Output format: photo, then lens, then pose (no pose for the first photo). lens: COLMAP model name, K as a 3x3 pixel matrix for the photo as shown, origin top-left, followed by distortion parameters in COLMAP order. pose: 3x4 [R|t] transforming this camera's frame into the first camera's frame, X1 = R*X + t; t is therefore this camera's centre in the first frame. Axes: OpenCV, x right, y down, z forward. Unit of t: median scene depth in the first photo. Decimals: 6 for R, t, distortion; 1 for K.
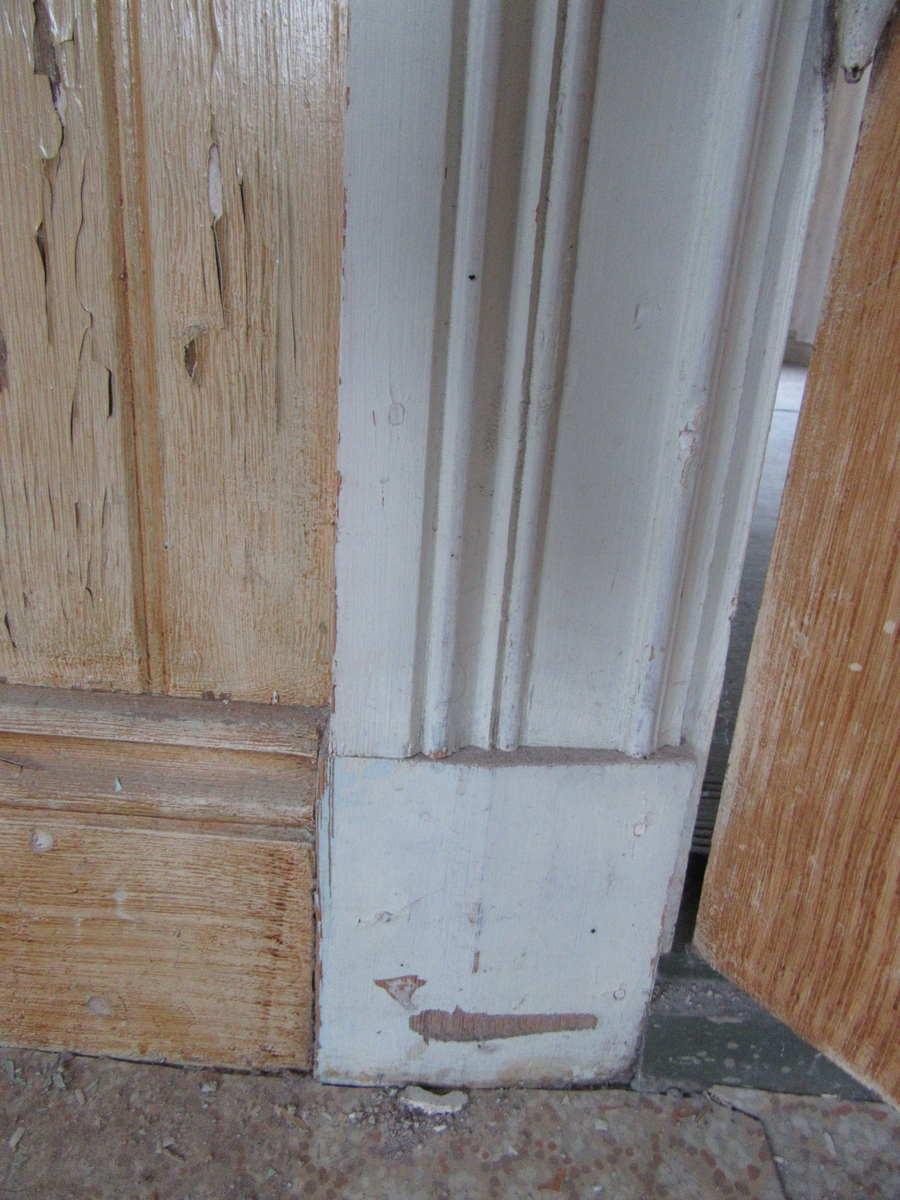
lens RADIAL K [[884.5, 0, 446.6], [0, 884.5, 599.6], [0, 0, 1]] dist [0.019445, -0.012371]
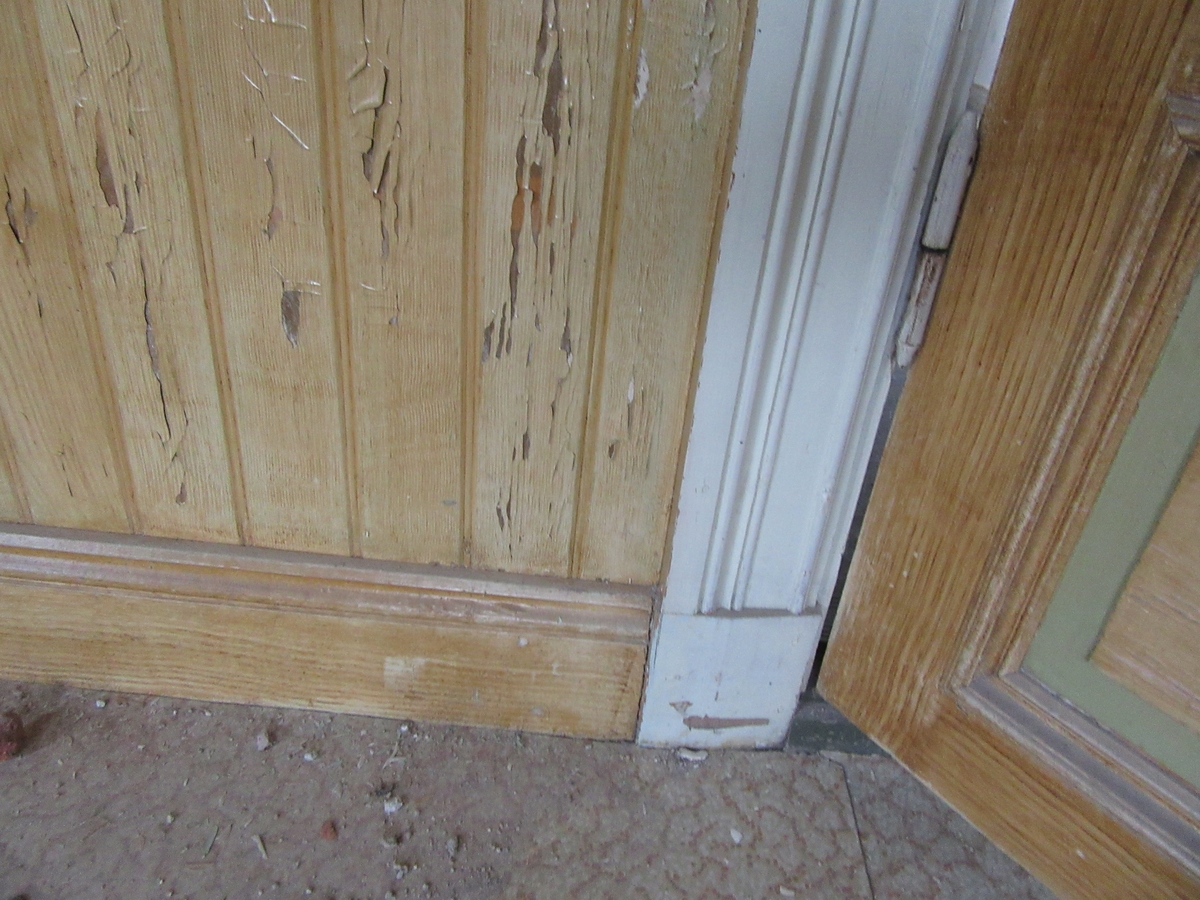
lens RADIAL K [[884.5, 0, 601.8], [0, 884.5, 450.2], [0, 0, 1]] dist [0.019445, -0.012371]
pose [[0.999770, 0.017971, 0.011727, -0.296933], [-0.019727, 0.984784, 0.172662, -0.582486], [-0.008446, -0.172853, 0.984911, -1.085828]]
